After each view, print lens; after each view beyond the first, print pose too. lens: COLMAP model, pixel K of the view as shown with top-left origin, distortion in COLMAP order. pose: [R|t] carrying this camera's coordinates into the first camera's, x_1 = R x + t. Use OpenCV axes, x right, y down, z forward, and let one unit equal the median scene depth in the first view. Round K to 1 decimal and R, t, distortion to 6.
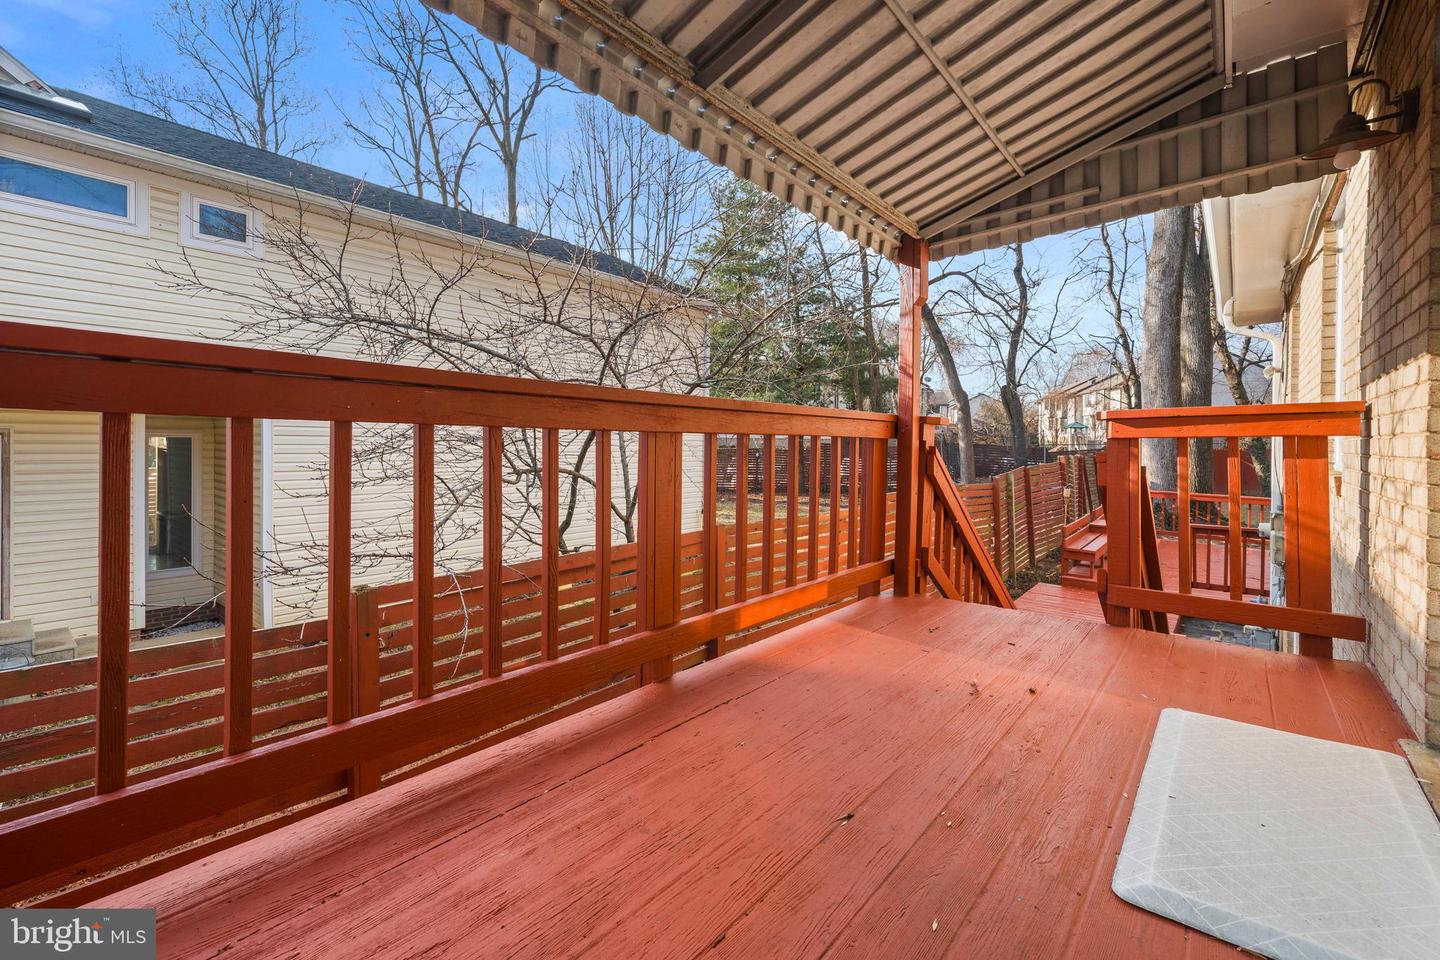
lens RADIAL K [[626.2, 0, 692.1], [0, 626.2, 435.5], [0, 0, 1]] dist [-0.005161, -0.000297]
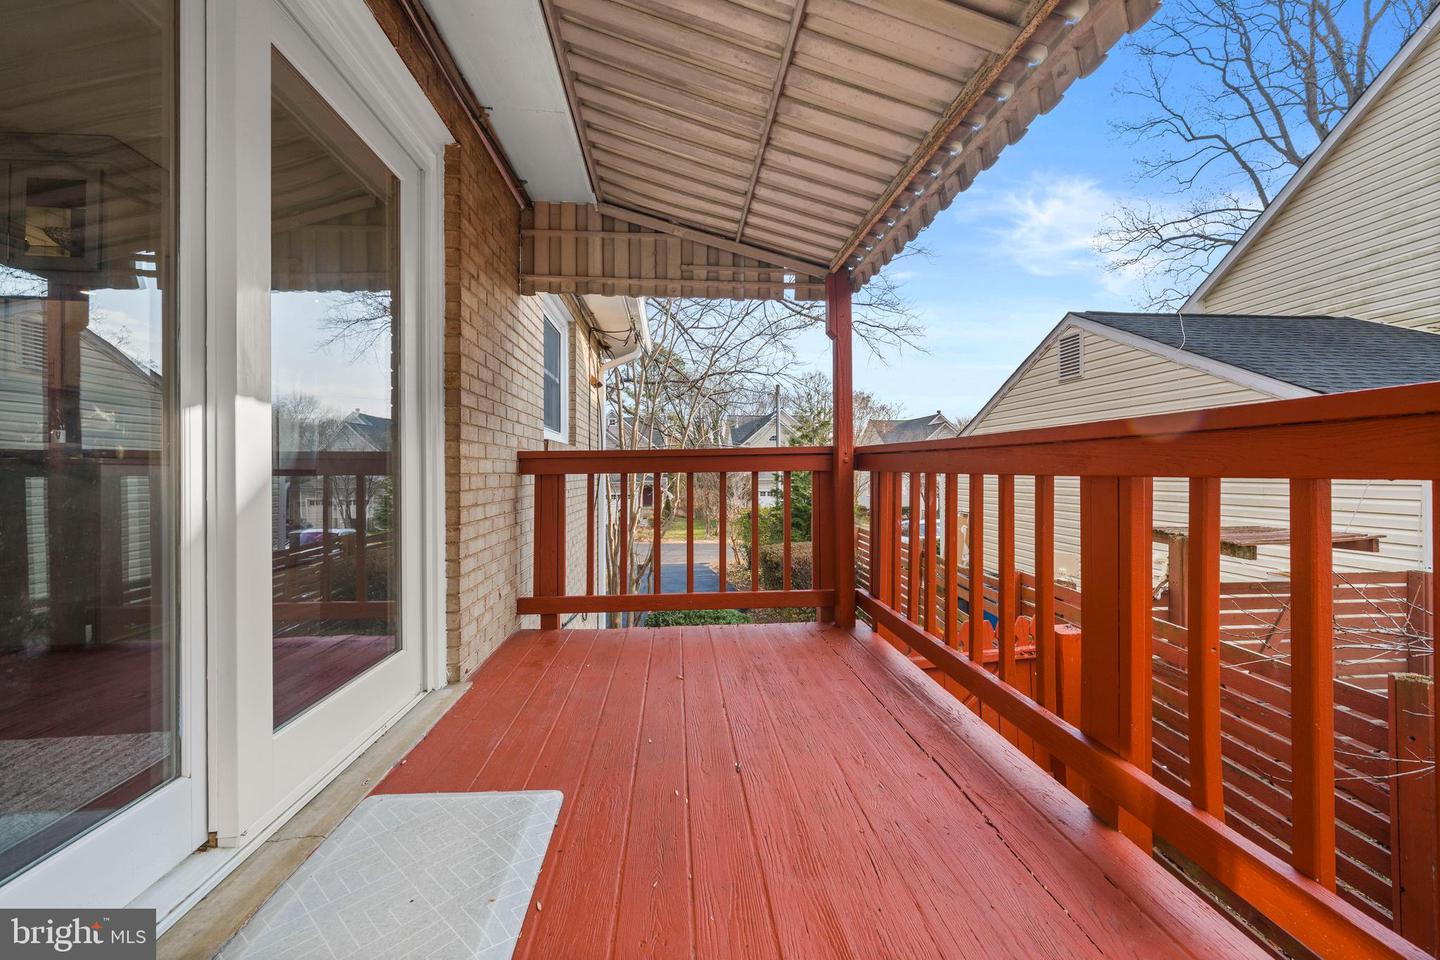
lens RADIAL K [[587.5, 0, 713.1], [0, 587.5, 476.8], [0, 0, 1]] dist [0.000122, 0.000016]
pose [[-0.705856, 0.000697, -0.708355, 1.135867], [0.007241, 0.999954, -0.006232, 0.009004], [0.708319, -0.009528, -0.705828, 1.802377]]
